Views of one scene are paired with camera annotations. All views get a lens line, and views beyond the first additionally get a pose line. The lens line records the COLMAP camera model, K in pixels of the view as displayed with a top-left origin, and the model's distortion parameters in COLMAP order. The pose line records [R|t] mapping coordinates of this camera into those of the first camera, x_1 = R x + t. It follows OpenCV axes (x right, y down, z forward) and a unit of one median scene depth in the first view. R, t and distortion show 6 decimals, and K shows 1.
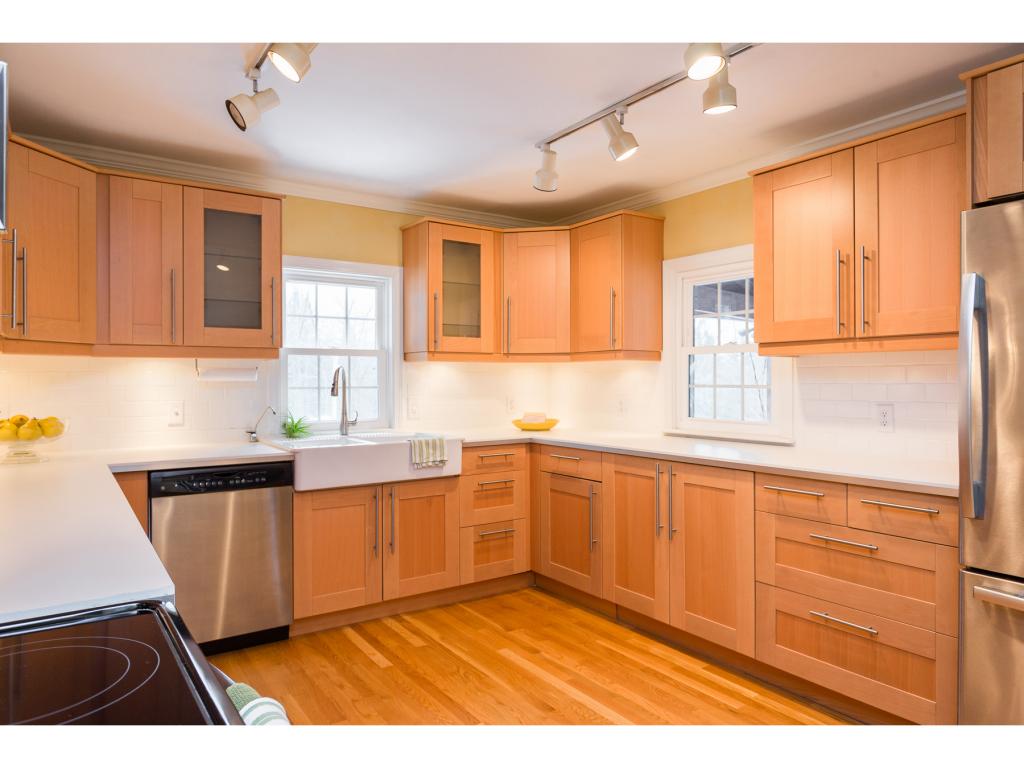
lens RADIAL K [[663.4, 0, 515.8], [0, 663.4, 377.4], [0, 0, 1]] dist [0.000147, -0.000540]
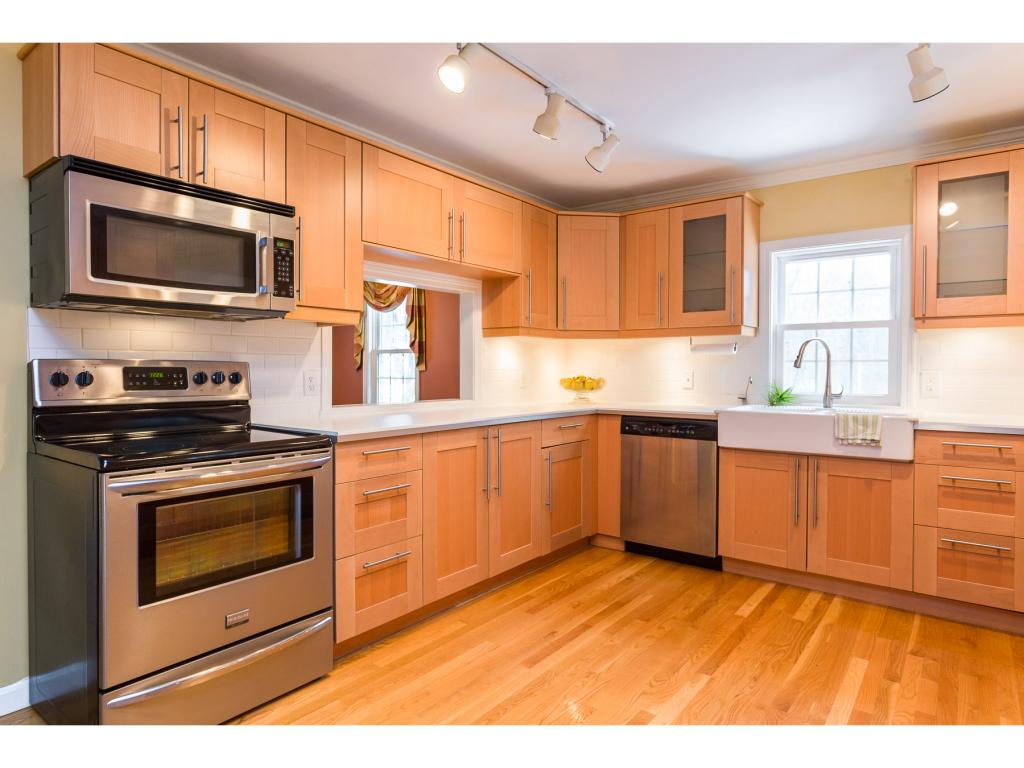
lens RADIAL K [[609.1, 0, 512.2], [0, 609.1, 378.4], [0, 0, 1]] dist [0.000631, 0.000460]
pose [[0.298642, 0.018961, -0.954177, 0.541305], [0.001269, 0.999794, 0.020265, 0.026637], [0.954364, -0.007263, 0.298556, 0.305031]]
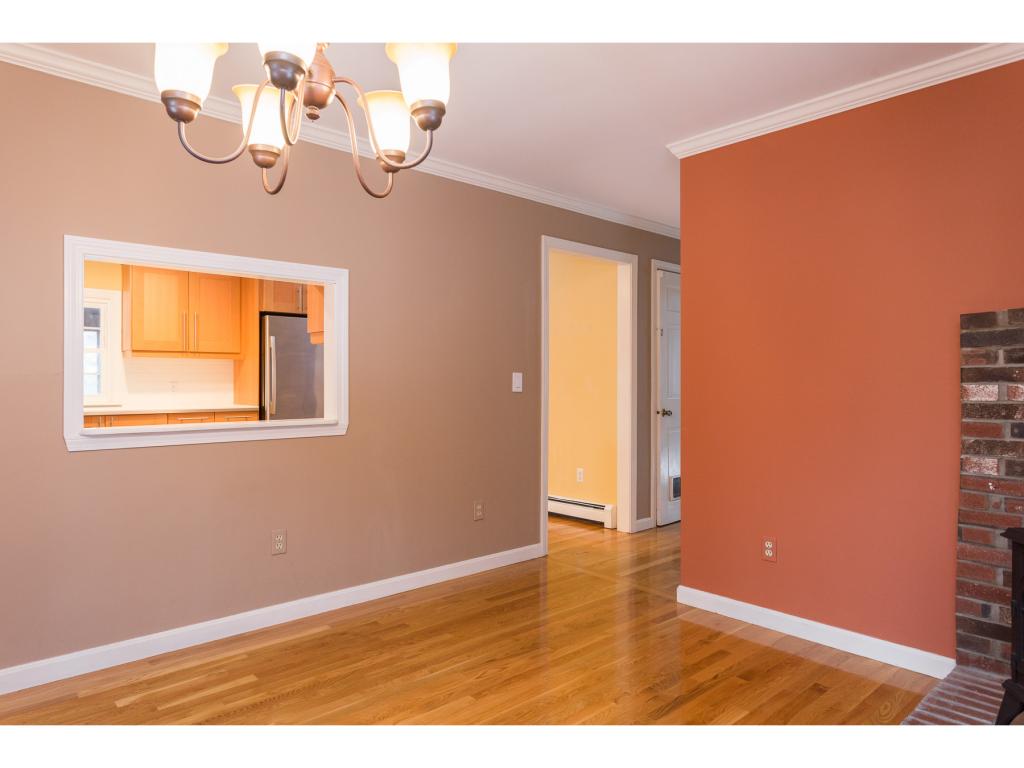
lens RADIAL K [[657.1, 0, 512.0], [0, 657.1, 384.0], [0, 0, 1]] dist [0.002589, 0.000579]
pose [[-0.131664, 0.000580, 0.991294, -1.487296], [-0.002568, 0.999996, -0.000927, 0.039936], [-0.991291, -0.002668, -0.131662, 0.175794]]
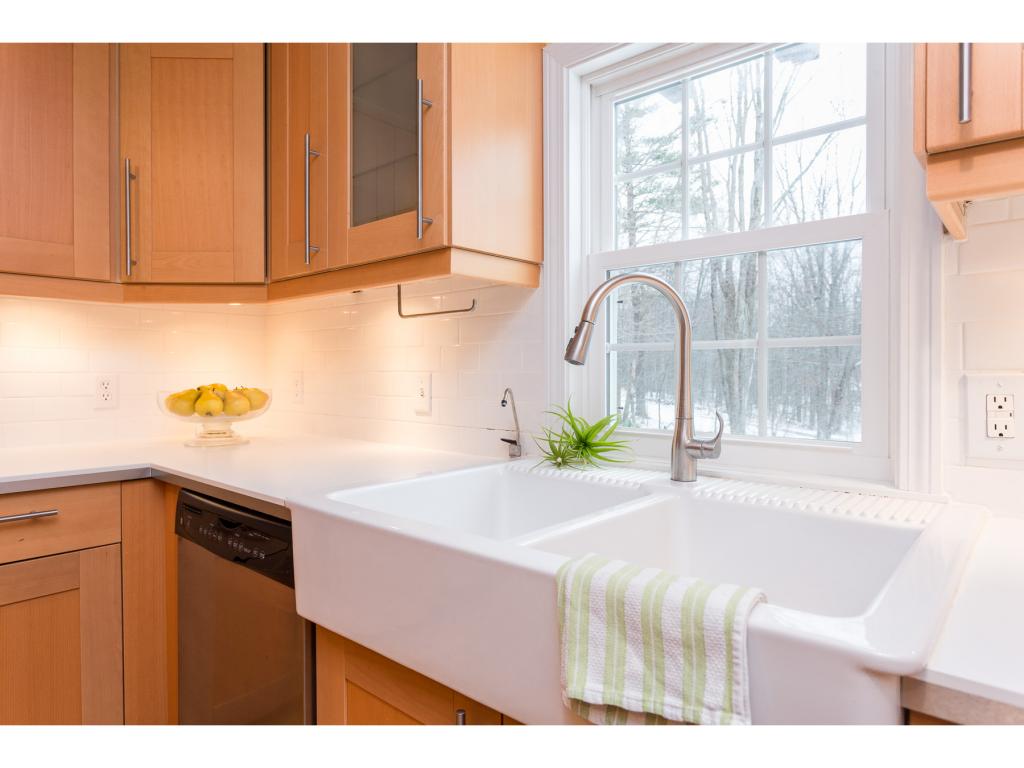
lens RADIAL K [[615.0, 0, 514.4], [0, 615.0, 370.1], [0, 0, 1]] dist [-0.001687, -0.000371]
pose [[0.237298, 0.004121, -0.971428, 0.030307], [0.007506, 0.999953, 0.006075, 0.031241], [0.971408, -0.008733, 0.237256, 0.954123]]
